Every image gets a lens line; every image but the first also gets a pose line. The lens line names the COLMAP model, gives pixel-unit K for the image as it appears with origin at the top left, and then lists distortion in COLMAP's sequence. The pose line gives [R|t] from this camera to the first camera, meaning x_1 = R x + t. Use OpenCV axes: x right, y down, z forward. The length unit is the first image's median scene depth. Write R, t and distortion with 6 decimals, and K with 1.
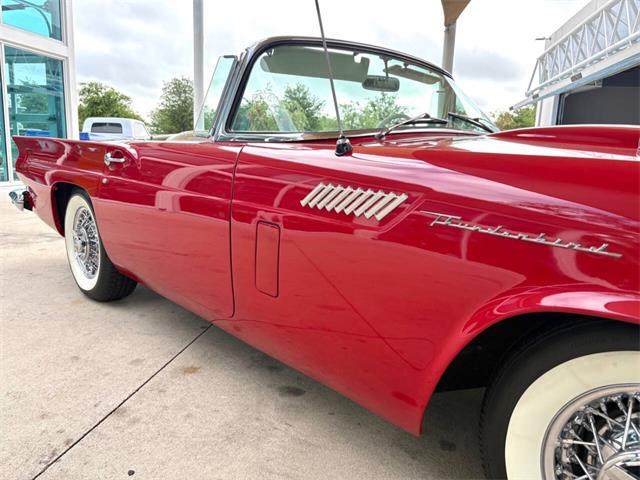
lens RADIAL K [[507.9, 0, 320.0], [0, 507.9, 240.0], [0, 0, 1]] dist [0.007553, 0.004973]
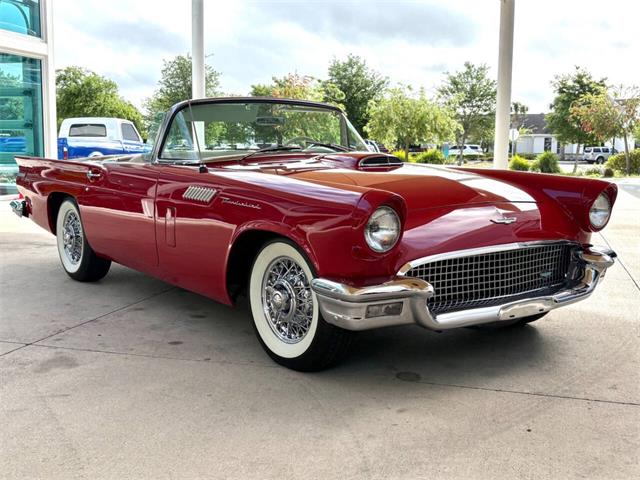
lens RADIAL K [[787.2, 0, 320.0], [0, 787.2, 240.0], [0, 0, 1]] dist [0.008532, -0.034416]
pose [[0.994045, -0.013214, -0.108170, 0.120473], [0.007067, 0.998348, -0.057015, 0.040433], [0.108745, 0.055911, 0.992496, -0.289454]]
